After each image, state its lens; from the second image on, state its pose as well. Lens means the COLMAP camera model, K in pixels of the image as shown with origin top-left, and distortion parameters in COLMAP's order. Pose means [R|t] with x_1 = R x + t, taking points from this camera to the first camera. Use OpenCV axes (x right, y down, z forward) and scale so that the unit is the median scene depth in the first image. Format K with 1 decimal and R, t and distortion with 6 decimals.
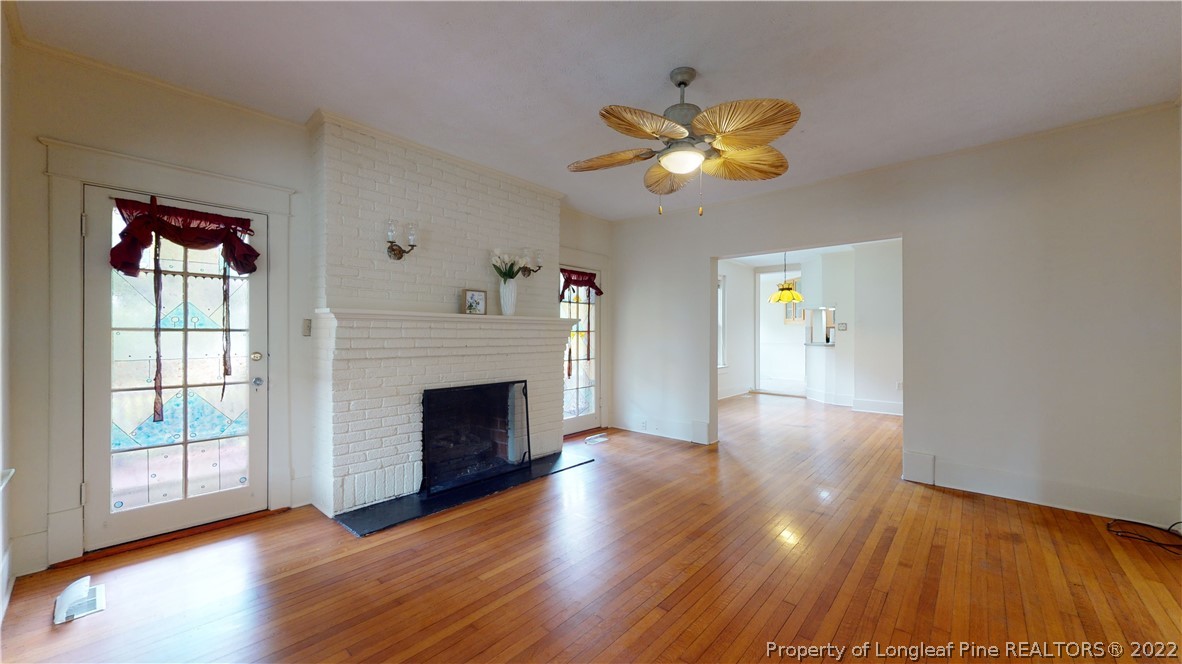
lens RADIAL K [[432.6, 0, 593.9], [0, 432.6, 332.3], [0, 0, 1]] dist [0.000580, -0.000206]
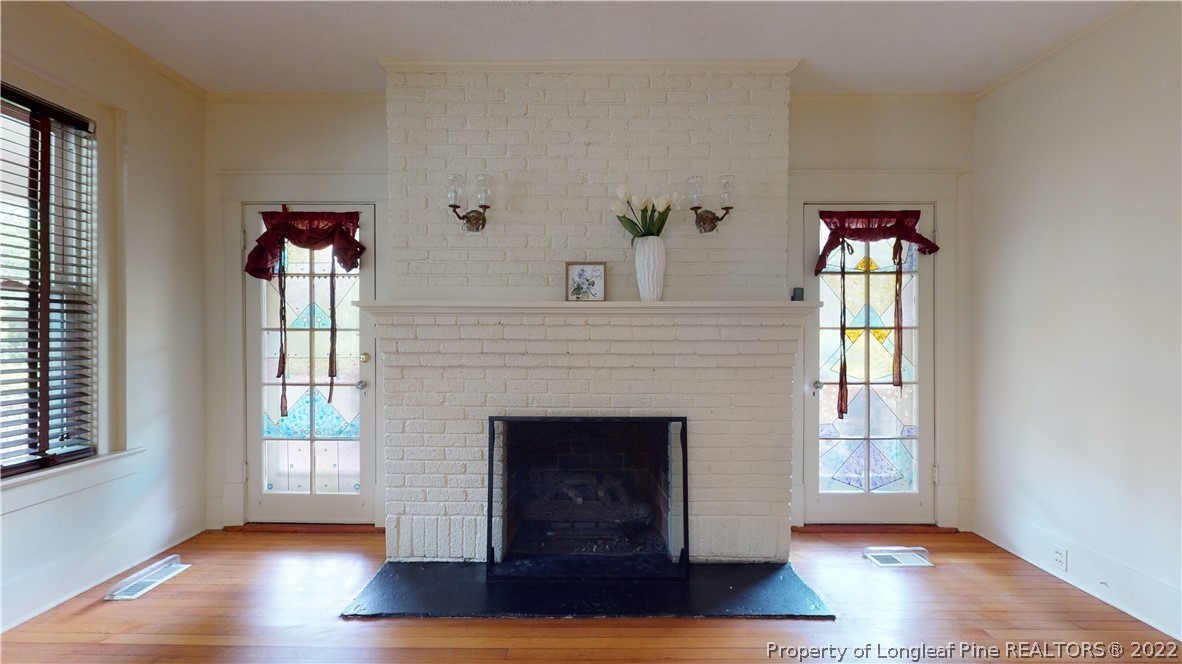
lens RADIAL K [[432.6, 0, 592.1], [0, 432.6, 334.1], [0, 0, 1]] dist [0.000580, -0.000206]
pose [[0.657395, -0.000881, -0.753546, 0.196241], [0.003916, 0.999990, 0.002247, 0.003521], [0.753536, -0.004428, 0.657391, 0.601440]]
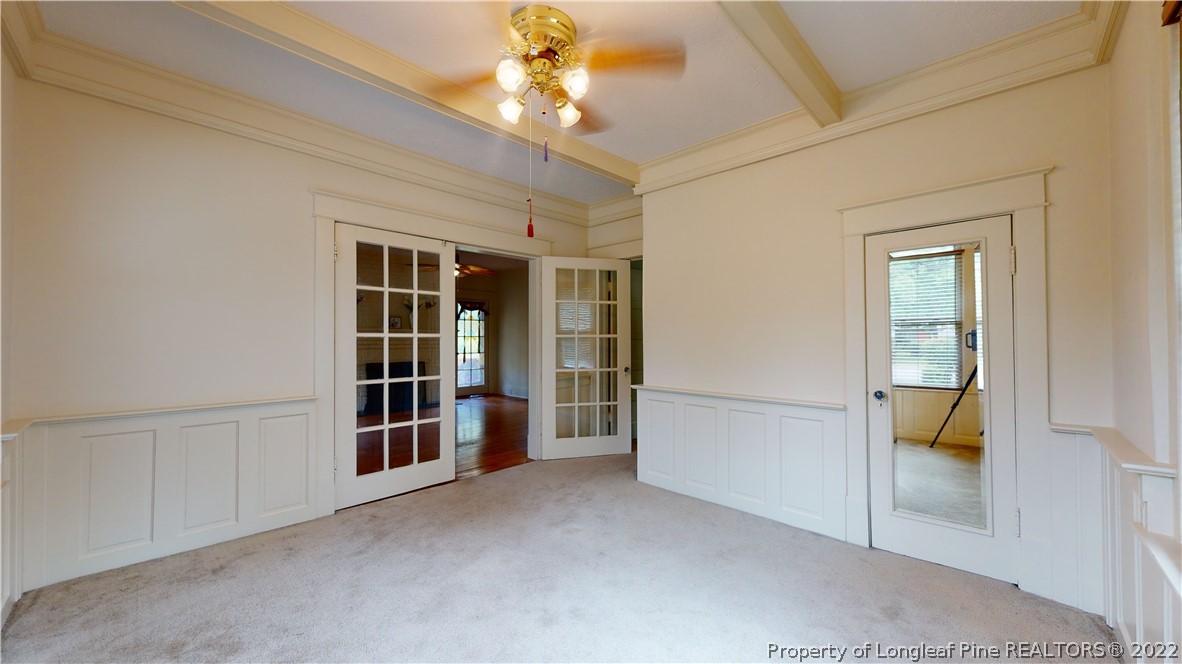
lens RADIAL K [[432.6, 0, 591.8], [0, 432.6, 333.2], [0, 0, 1]] dist [0.000580, -0.000206]
pose [[0.999224, 0.000517, -0.039383, 0.740818], [-0.000694, 0.999990, -0.004456, -0.011240], [0.039380, 0.004480, 0.999214, -1.017906]]
